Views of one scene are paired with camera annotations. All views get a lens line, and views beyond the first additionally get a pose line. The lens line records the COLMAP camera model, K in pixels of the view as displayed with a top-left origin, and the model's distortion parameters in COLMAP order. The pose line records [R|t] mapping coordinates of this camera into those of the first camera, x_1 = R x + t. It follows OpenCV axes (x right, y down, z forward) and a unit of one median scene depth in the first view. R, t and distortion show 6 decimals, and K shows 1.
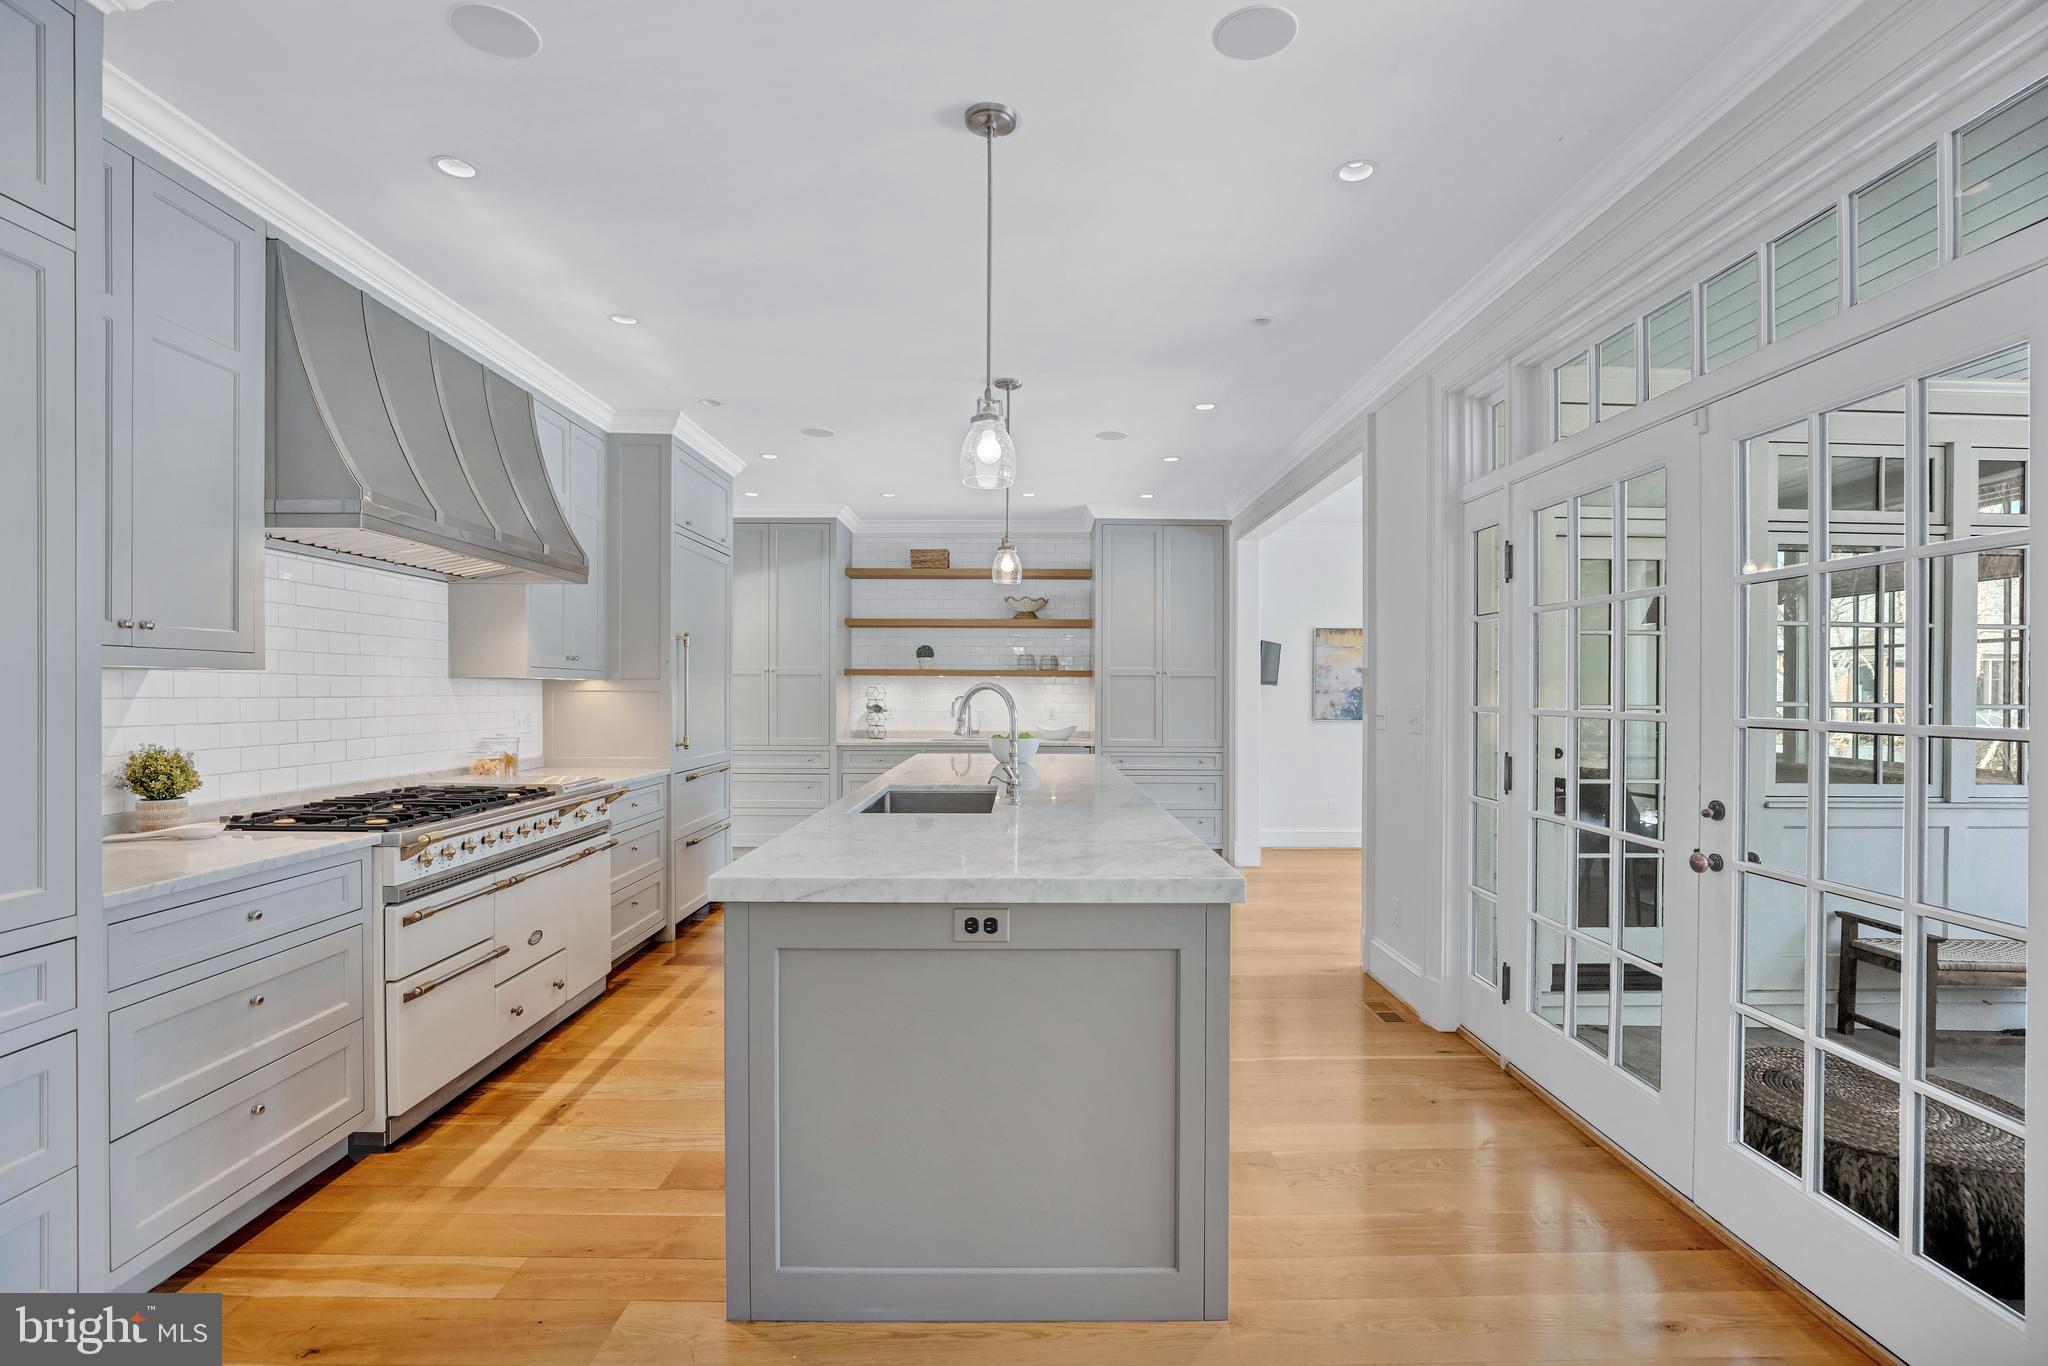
lens RADIAL K [[928.3, 0, 1032.2], [0, 928.3, 707.8], [0, 0, 1]] dist [-0.001004, -0.000104]
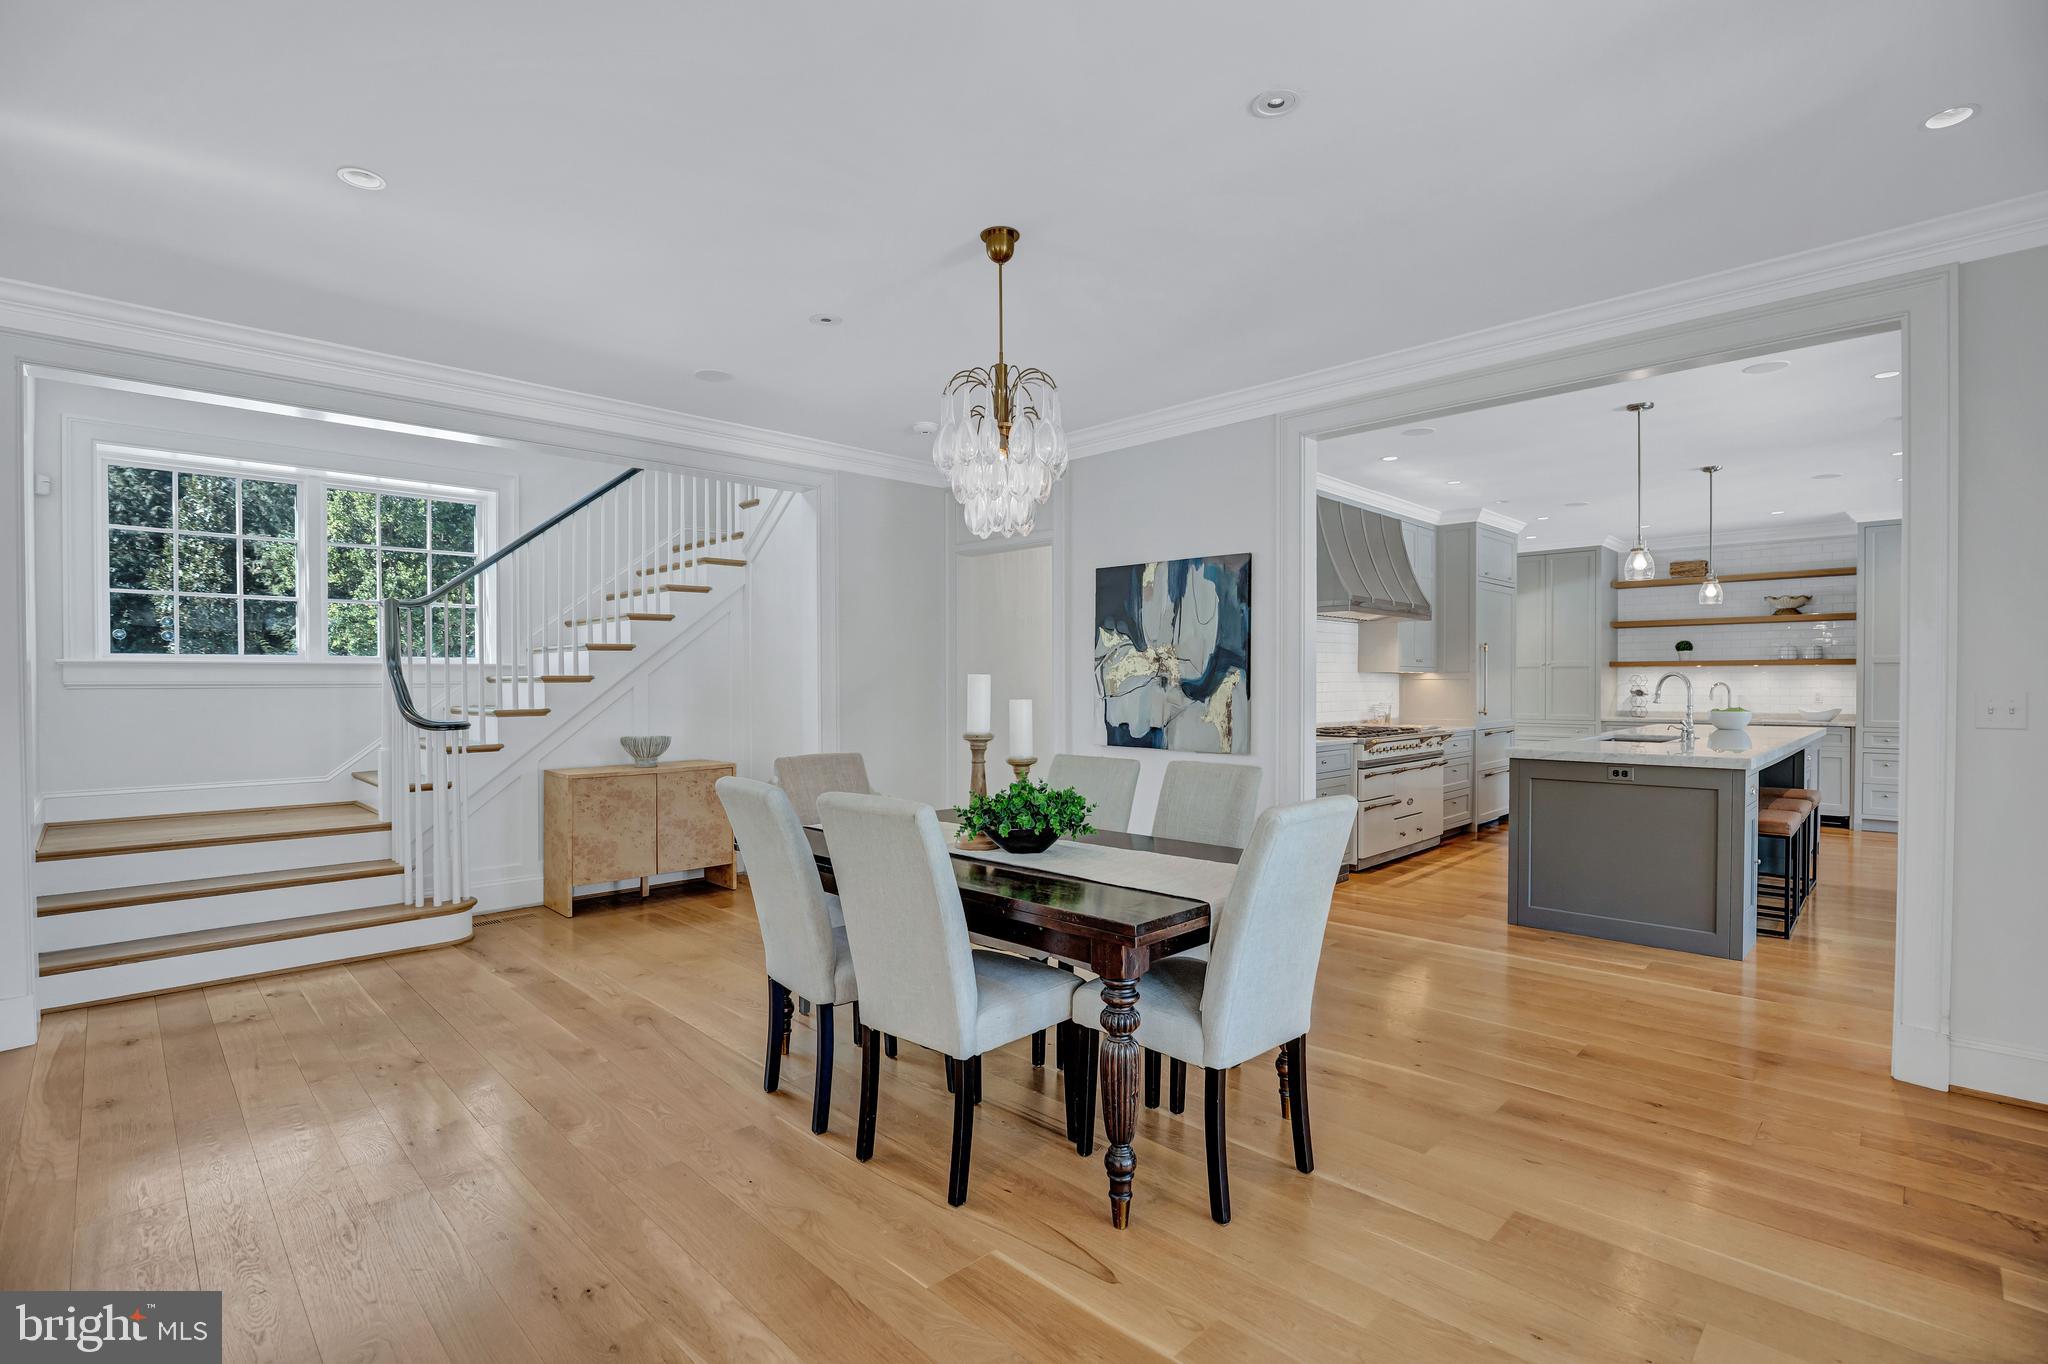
lens RADIAL K [[944.8, 0, 1024.2], [0, 944.8, 690.8], [0, 0, 1]] dist [-0.032590, 0.000311]
pose [[0.695904, 0.000143, -0.718135, 0.233928], [-0.007517, 0.999947, -0.007085, 0.019332], [0.718095, 0.010329, 0.695868, -0.693064]]
